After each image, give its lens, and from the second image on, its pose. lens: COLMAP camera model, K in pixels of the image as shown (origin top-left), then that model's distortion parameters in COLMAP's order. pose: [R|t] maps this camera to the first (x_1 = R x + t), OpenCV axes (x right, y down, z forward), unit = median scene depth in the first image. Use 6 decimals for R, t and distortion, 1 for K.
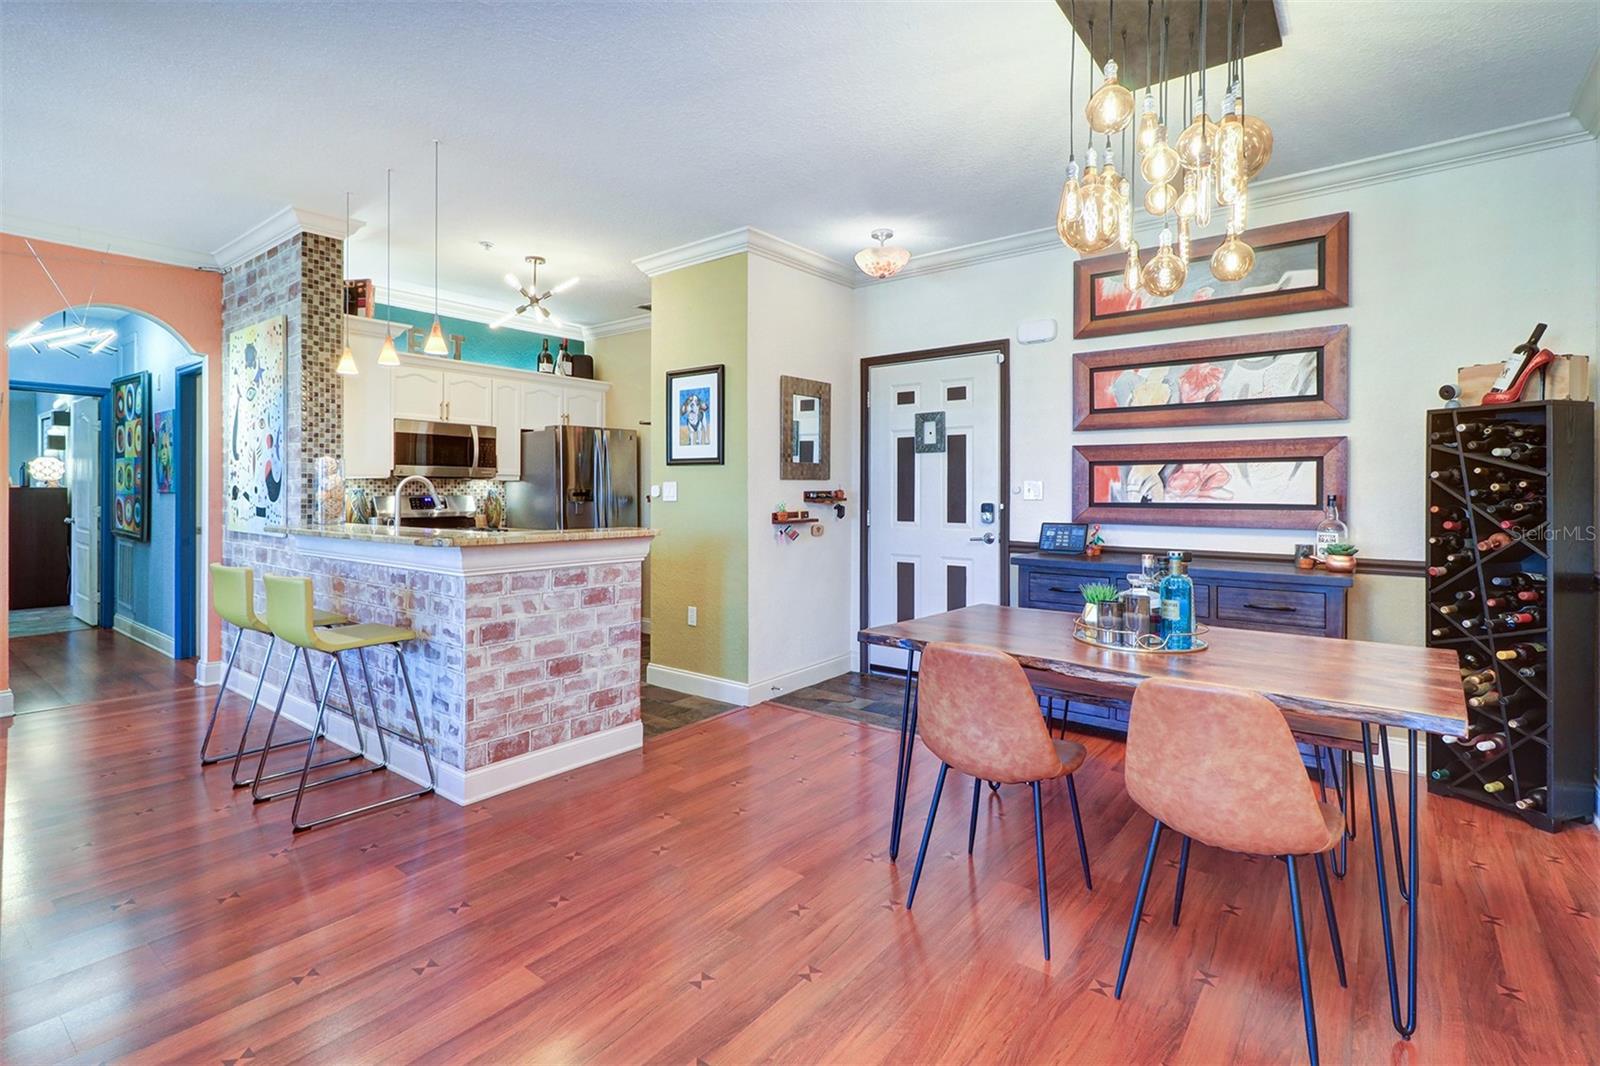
lens RADIAL K [[750.9, 0, 783.8], [0, 750.9, 482.9], [0, 0, 1]] dist [0.006747, 0.001660]
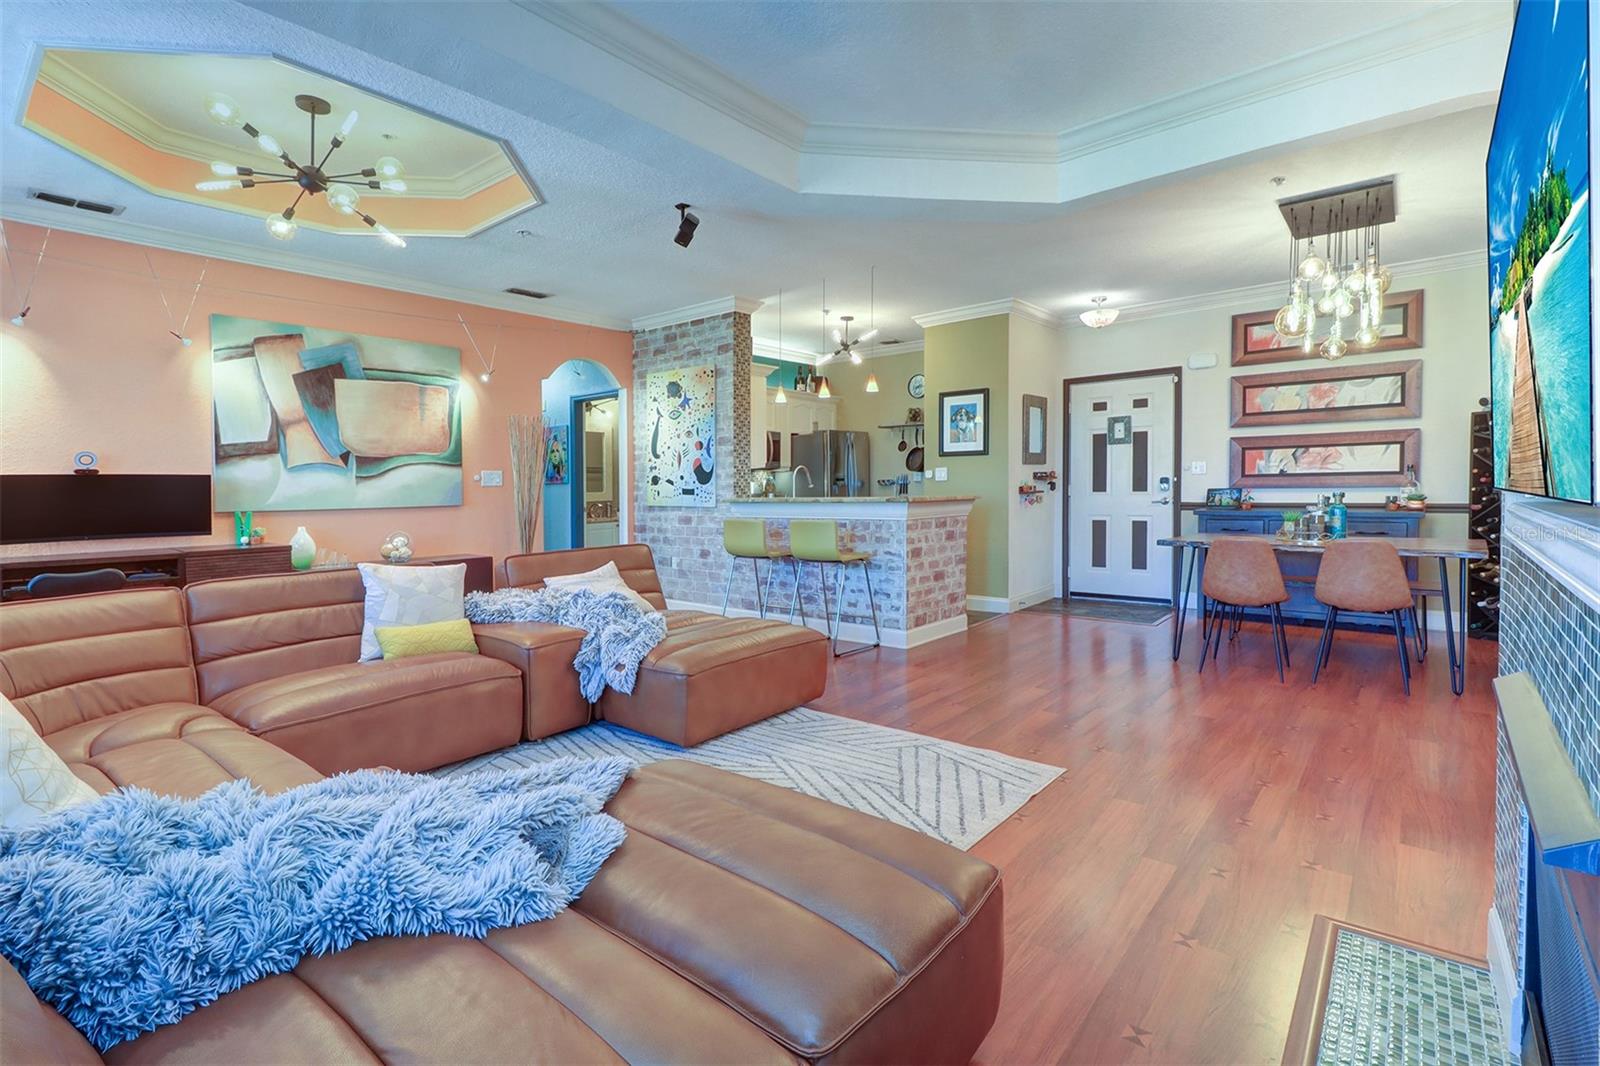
lens RADIAL K [[750.9, 0, 794.1], [0, 750.9, 498.9], [0, 0, 1]] dist [0.006747, 0.001660]
pose [[0.999234, -0.018206, -0.034648, -0.466835], [0.019206, 0.999401, 0.028773, 0.014301], [0.034104, -0.029417, 0.998985, -0.576377]]
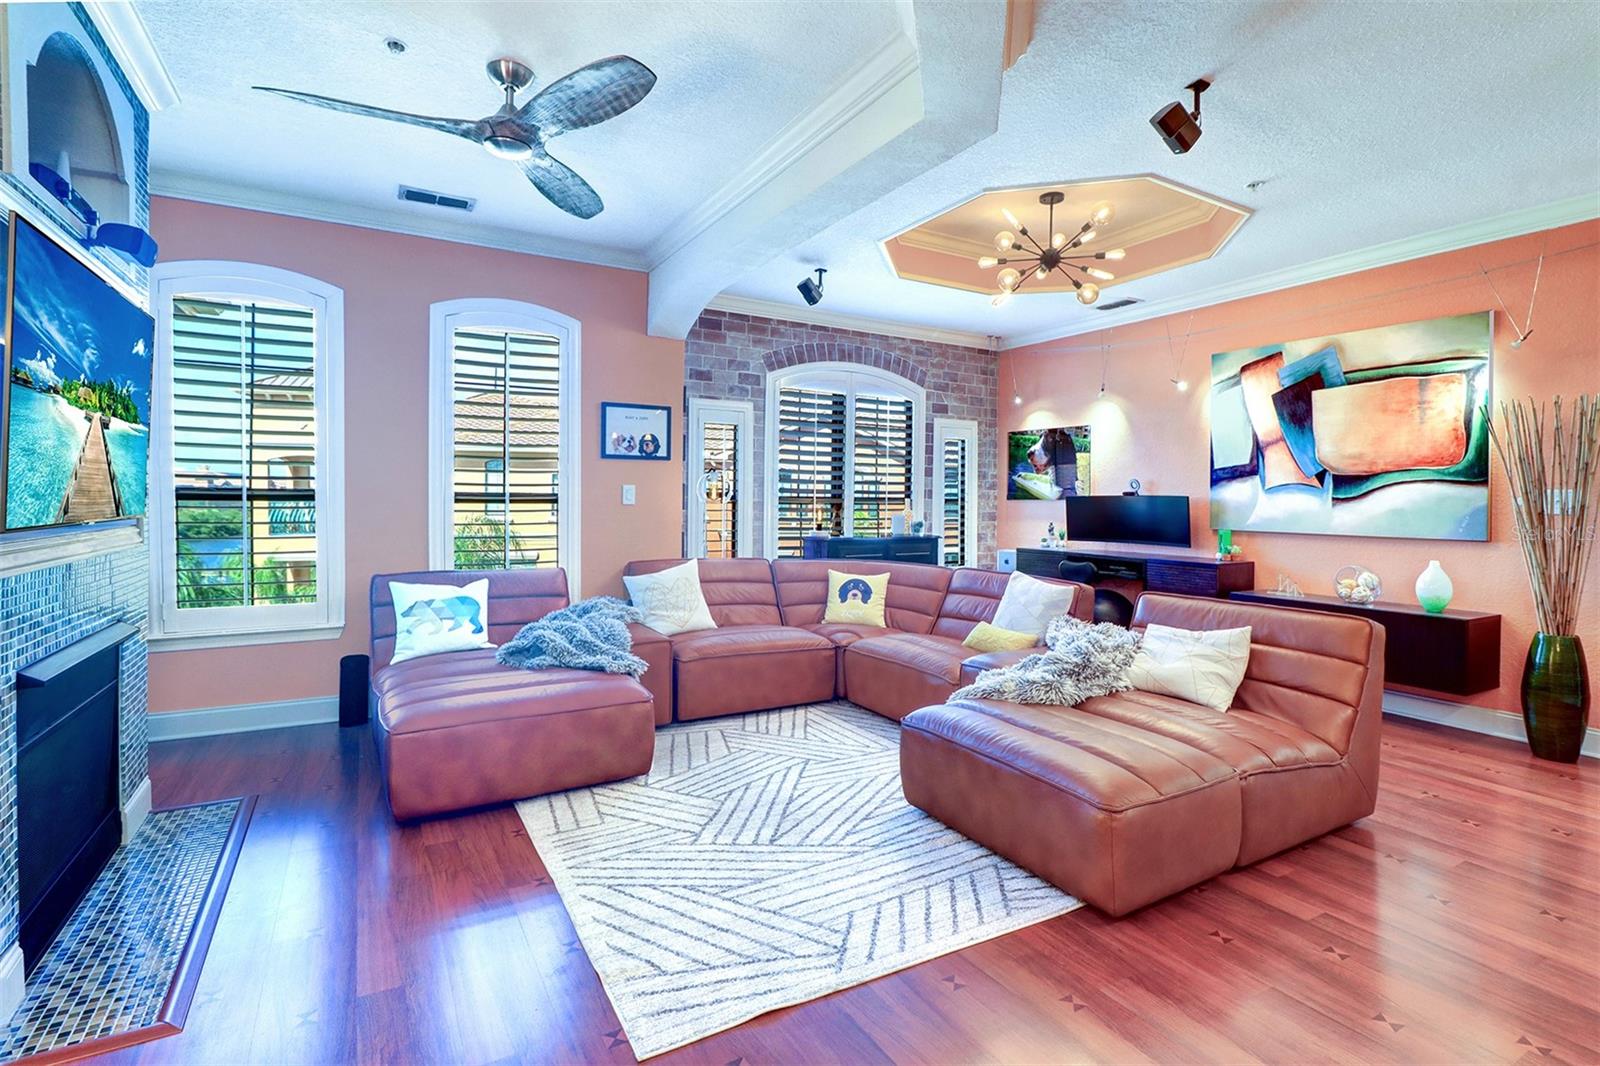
lens RADIAL K [[750.9, 0, 811.0], [0, 750.9, 517.7], [0, 0, 1]] dist [0.006747, 0.001660]
pose [[-0.368303, 0.016295, -0.929563, 0.110647], [-0.005082, 0.999796, 0.019539, 0.009818], [0.929692, 0.011920, -0.368145, 0.410205]]
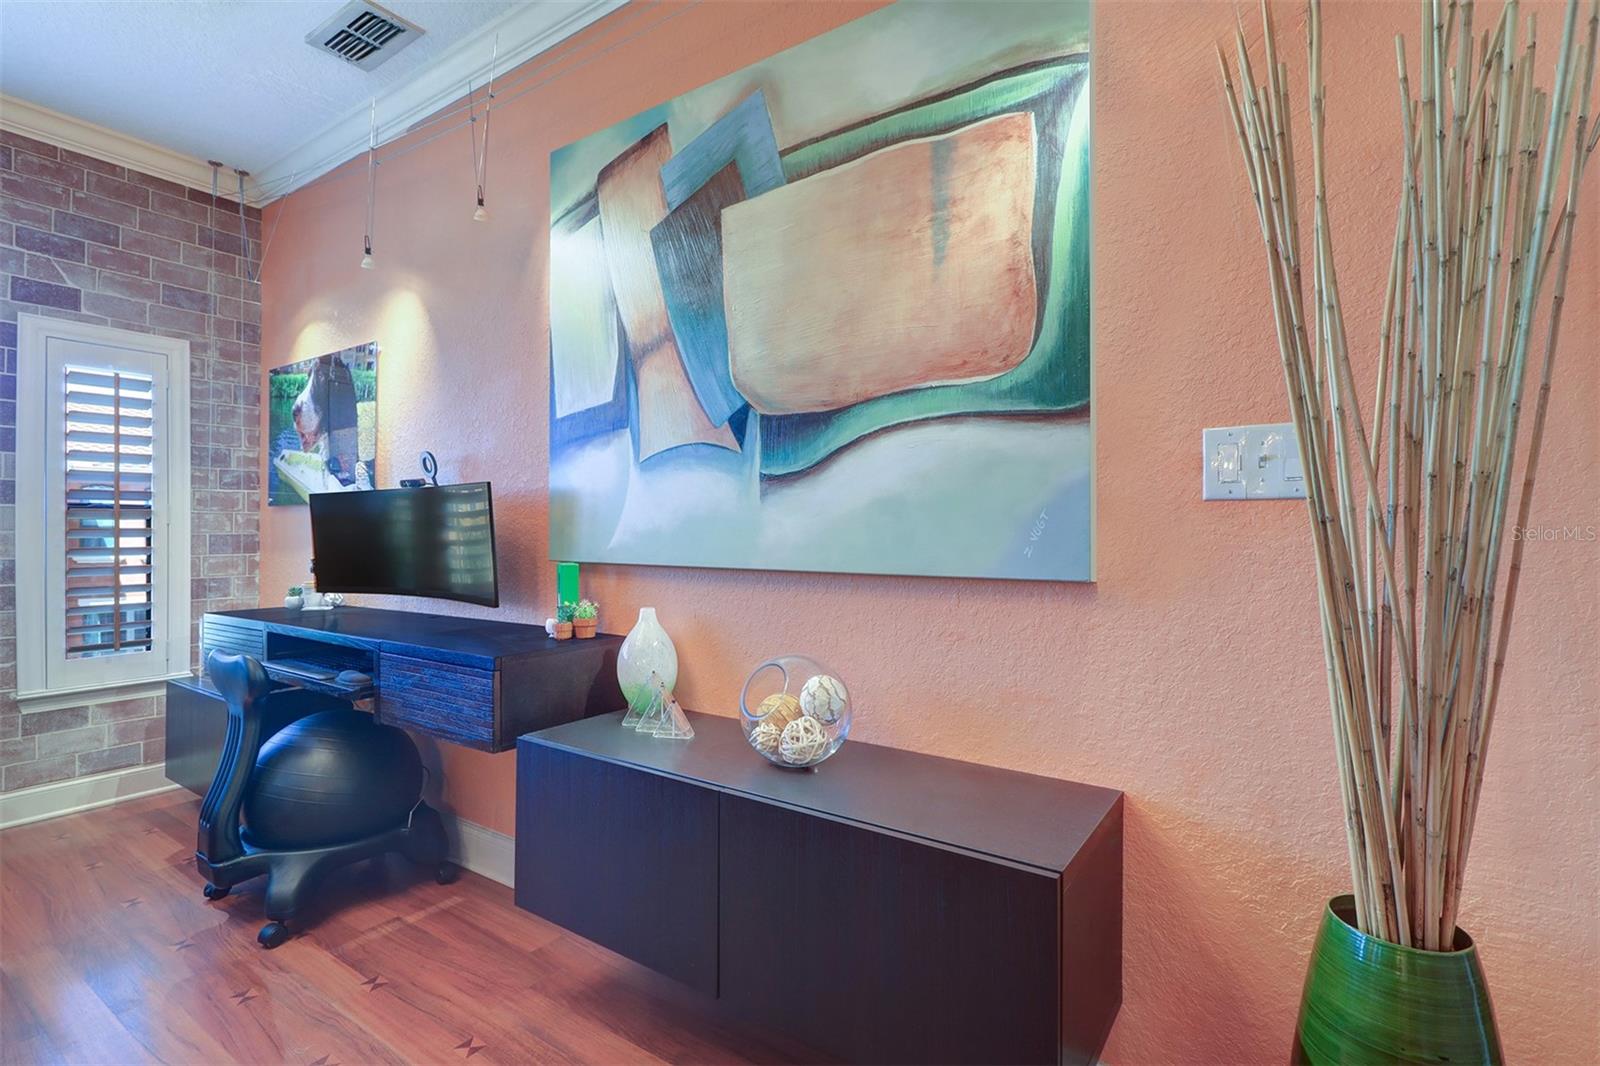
lens RADIAL K [[750.9, 0, 757.9], [0, 750.9, 546.6], [0, 0, 1]] dist [0.006747, 0.001660]
pose [[0.036935, 0.015600, -0.999196, -0.829186], [0.007355, 0.999847, 0.015882, 0.033645], [0.999291, -0.007935, 0.036815, 0.714401]]
